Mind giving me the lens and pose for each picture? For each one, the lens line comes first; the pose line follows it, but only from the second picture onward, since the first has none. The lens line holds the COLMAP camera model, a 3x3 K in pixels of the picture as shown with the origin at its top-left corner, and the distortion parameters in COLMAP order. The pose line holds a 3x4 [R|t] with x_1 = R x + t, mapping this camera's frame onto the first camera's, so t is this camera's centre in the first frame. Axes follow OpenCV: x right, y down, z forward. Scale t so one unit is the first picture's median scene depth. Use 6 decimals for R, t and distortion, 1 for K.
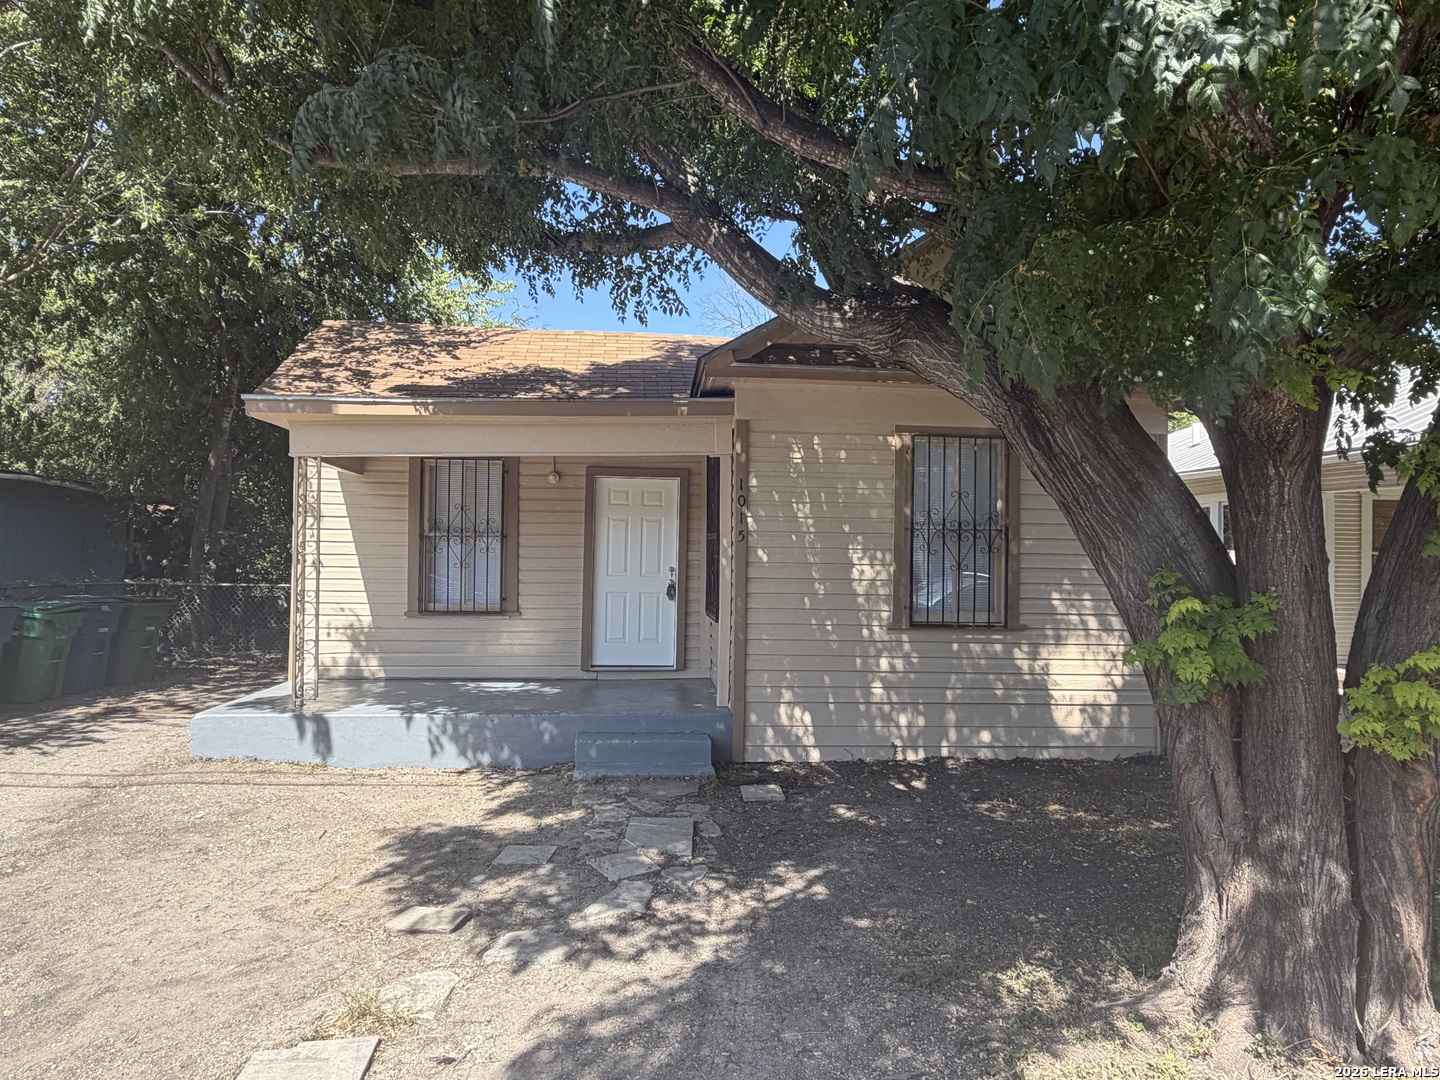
lens RADIAL K [[872.9, 0, 719.9], [0, 872.9, 541.8], [0, 0, 1]] dist [0.002728, -0.000754]
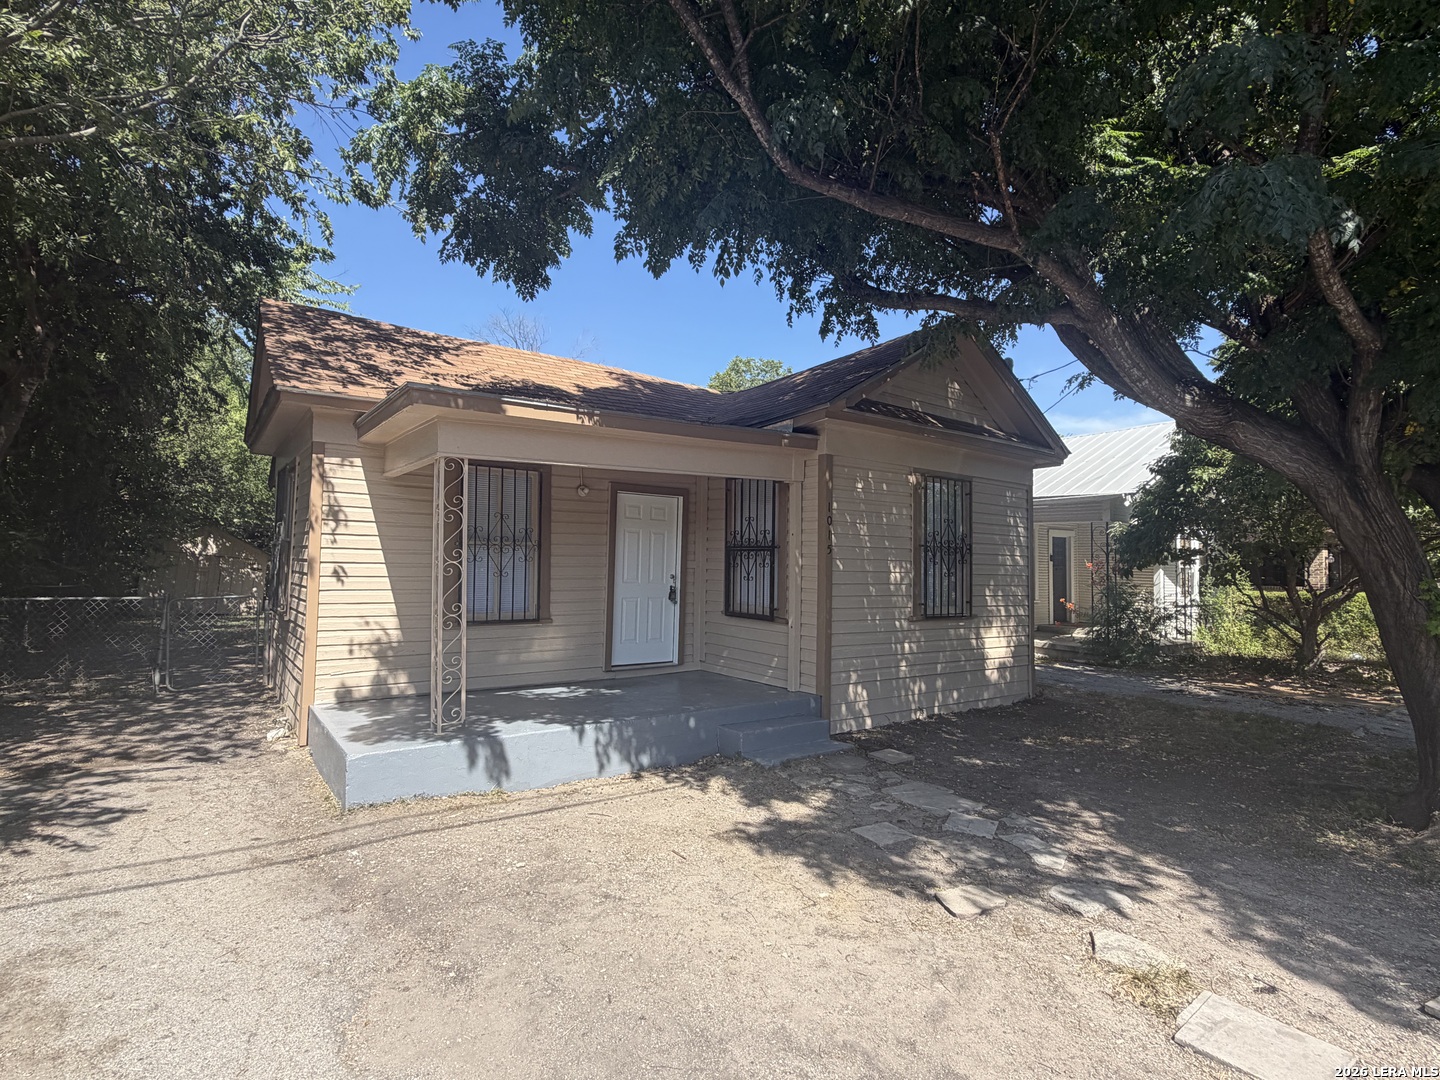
lens RADIAL K [[711.1, 0, 719.1], [0, 711.1, 539.2], [0, 0, 1]] dist [0.004668, -0.003431]
pose [[0.863854, 0.019127, 0.503379, -0.635999], [-0.010920, 0.999755, -0.019249, 0.000279], [-0.503624, 0.011131, 0.863851, 0.226858]]
